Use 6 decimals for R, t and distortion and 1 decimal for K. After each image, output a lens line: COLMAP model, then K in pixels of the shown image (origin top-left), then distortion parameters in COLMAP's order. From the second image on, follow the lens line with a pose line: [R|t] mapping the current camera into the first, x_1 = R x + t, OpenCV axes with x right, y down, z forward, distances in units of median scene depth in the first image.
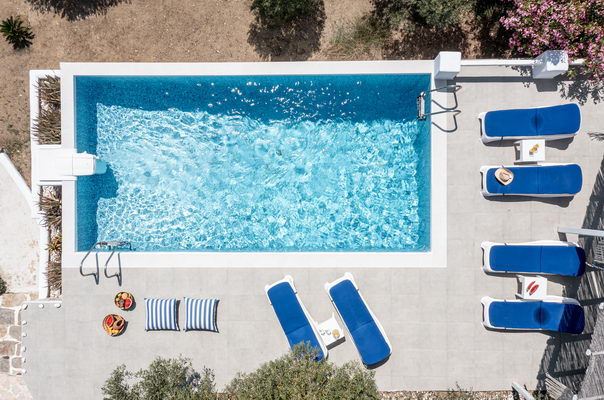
lens RADIAL K [[484.1, 0, 302.0], [0, 484.1, 200.0], [0, 0, 1]] dist [-0.007100, 0.068963]
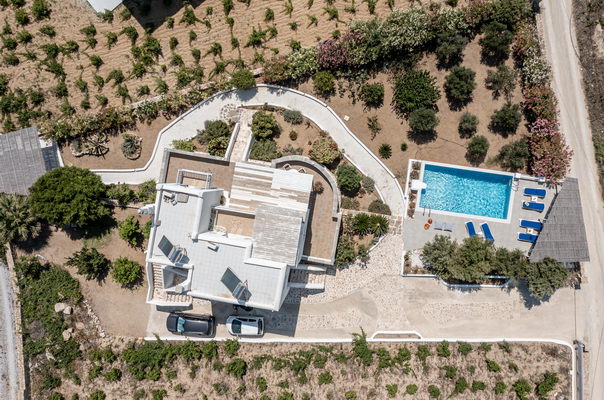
lens RADIAL K [[572.0, 0, 302.0], [0, 572.0, 200.0], [0, 0, 1]] dist [-0.009060, 0.107397]
pose [[0.989503, 0.142911, 0.021457, -1.588988], [-0.143177, 0.989631, 0.011422, 0.137045], [-0.019603, -0.014374, 0.999705, -3.836651]]
